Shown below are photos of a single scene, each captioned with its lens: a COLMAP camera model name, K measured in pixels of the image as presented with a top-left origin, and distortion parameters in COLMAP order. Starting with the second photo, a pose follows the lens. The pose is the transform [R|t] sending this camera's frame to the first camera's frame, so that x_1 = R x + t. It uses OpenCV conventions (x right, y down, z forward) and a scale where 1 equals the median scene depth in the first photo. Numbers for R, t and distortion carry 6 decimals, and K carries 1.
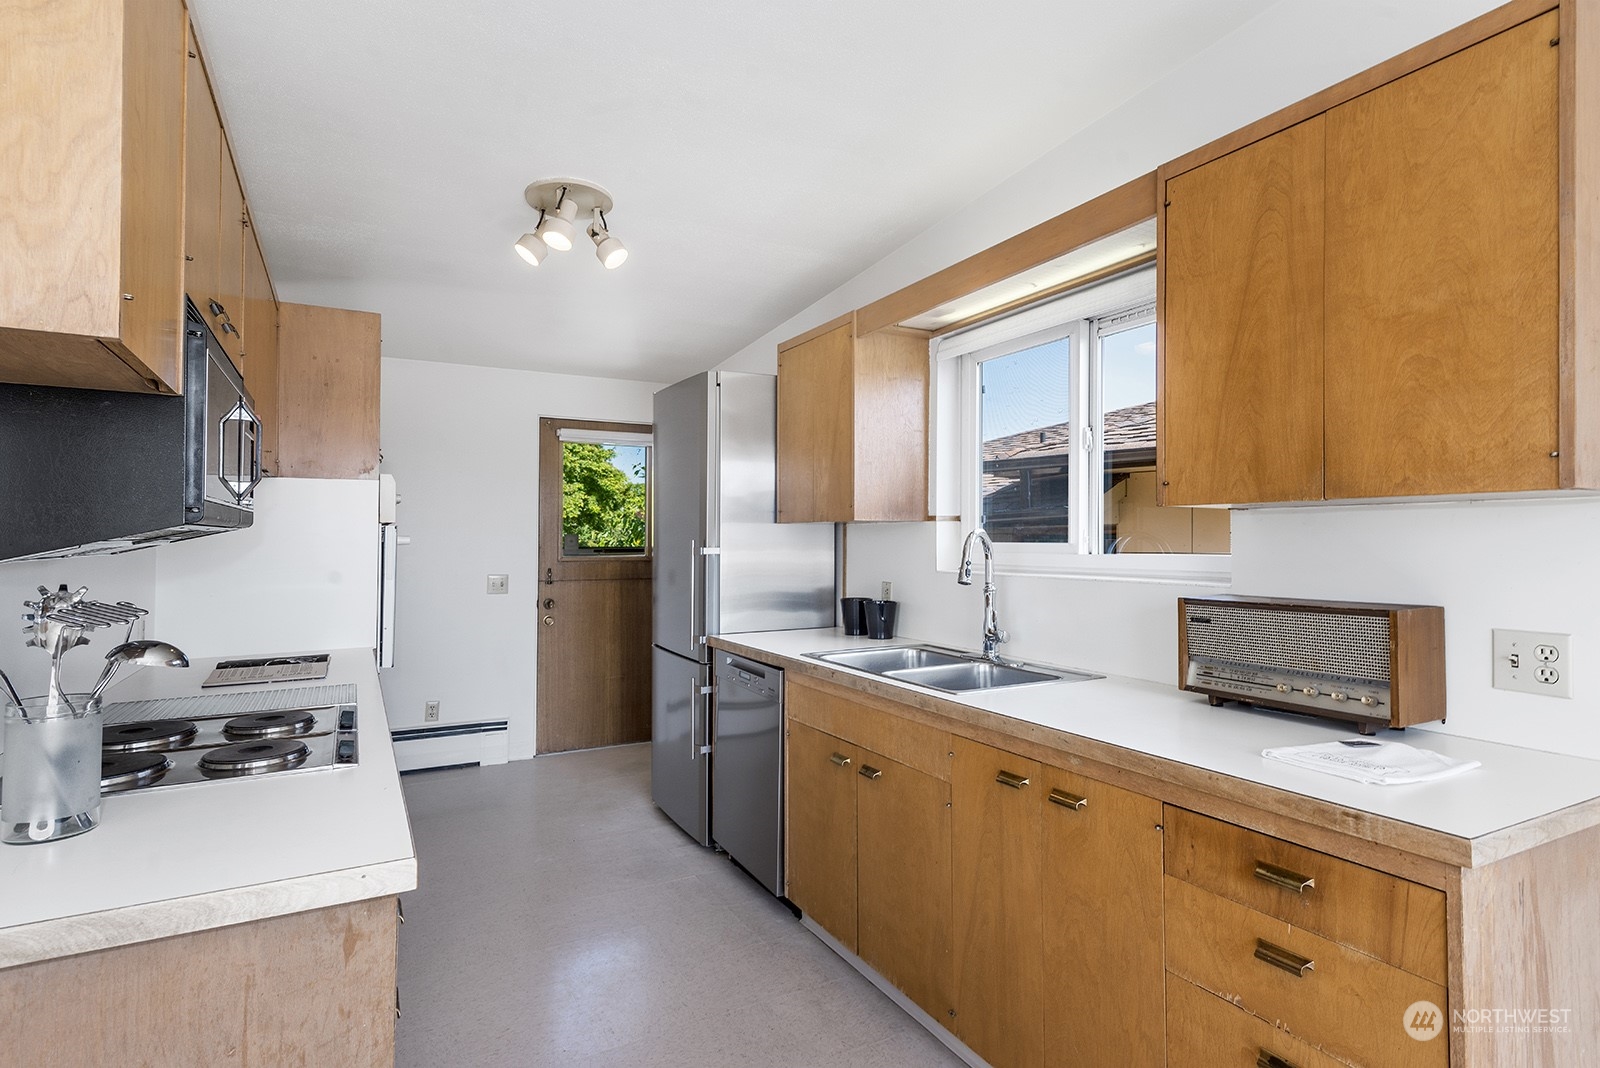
lens RADIAL K [[828.8, 0, 800.0], [0, 828.8, 534.0], [0, 0, 1]] dist [-0.001777, -0.000519]
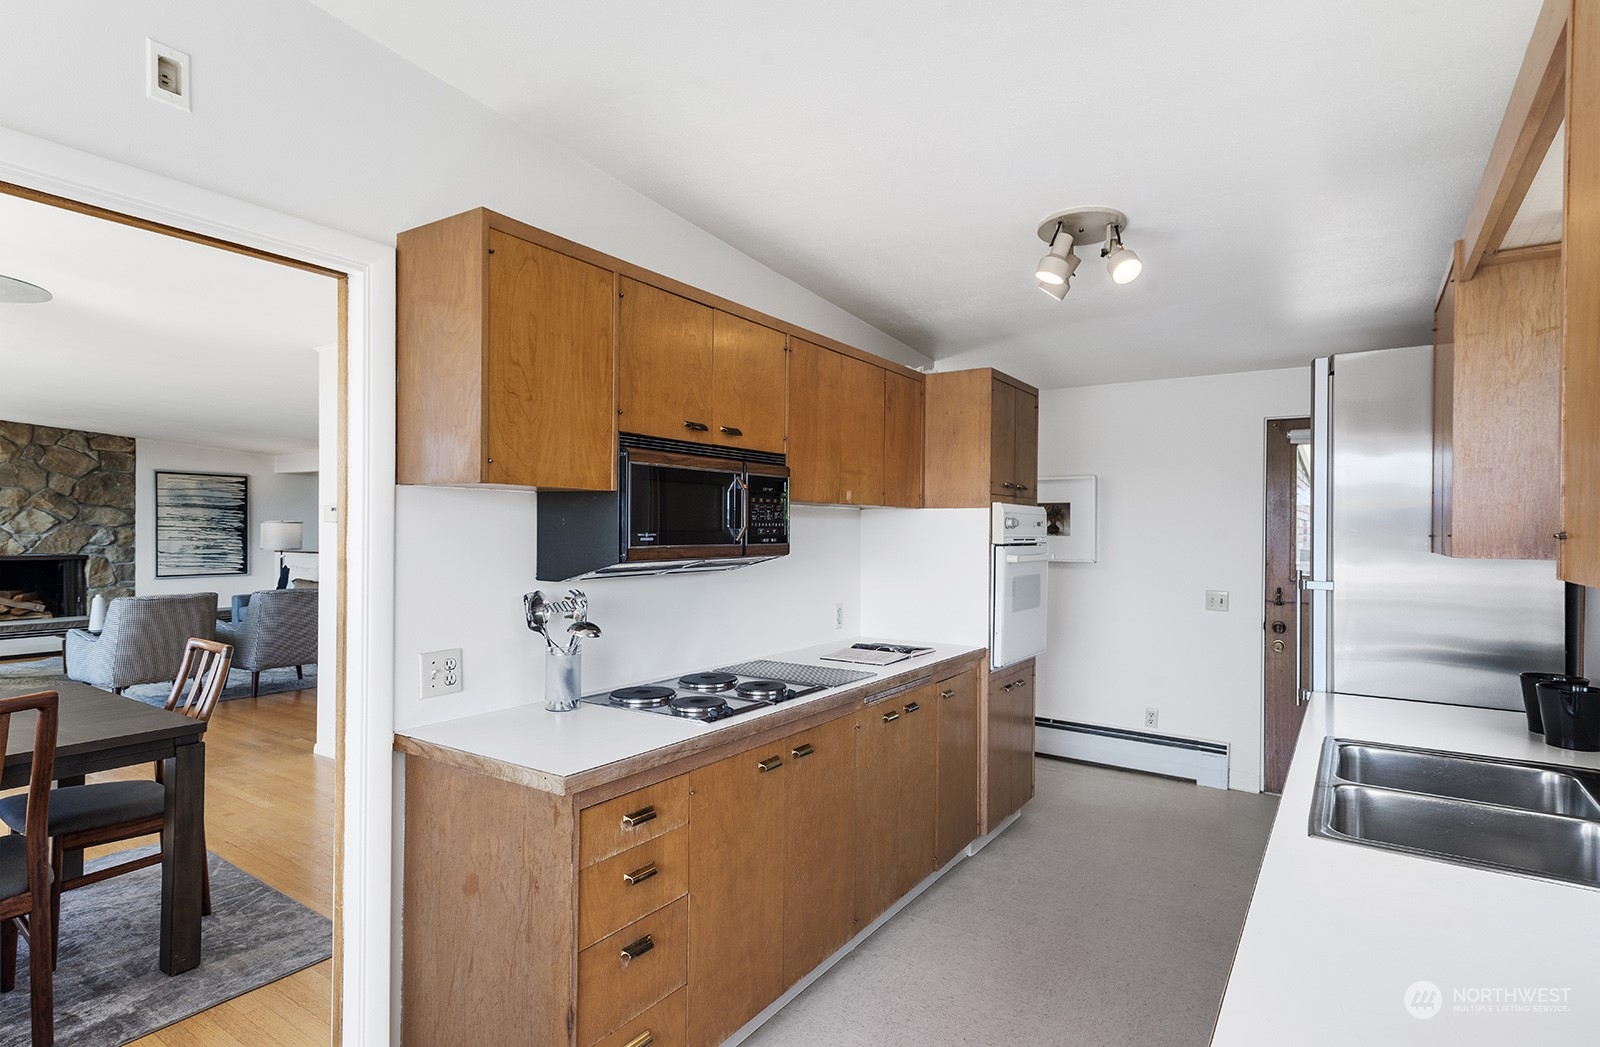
lens RADIAL K [[815.0, 0, 803.2], [0, 815.0, 543.5], [0, 0, 1]] dist [0.016774, -0.001655]
pose [[0.466834, 0.021634, -0.884080, 0.404791], [-0.005008, 0.999749, 0.021821, -0.039252], [0.884331, -0.005759, 0.466825, 0.223265]]
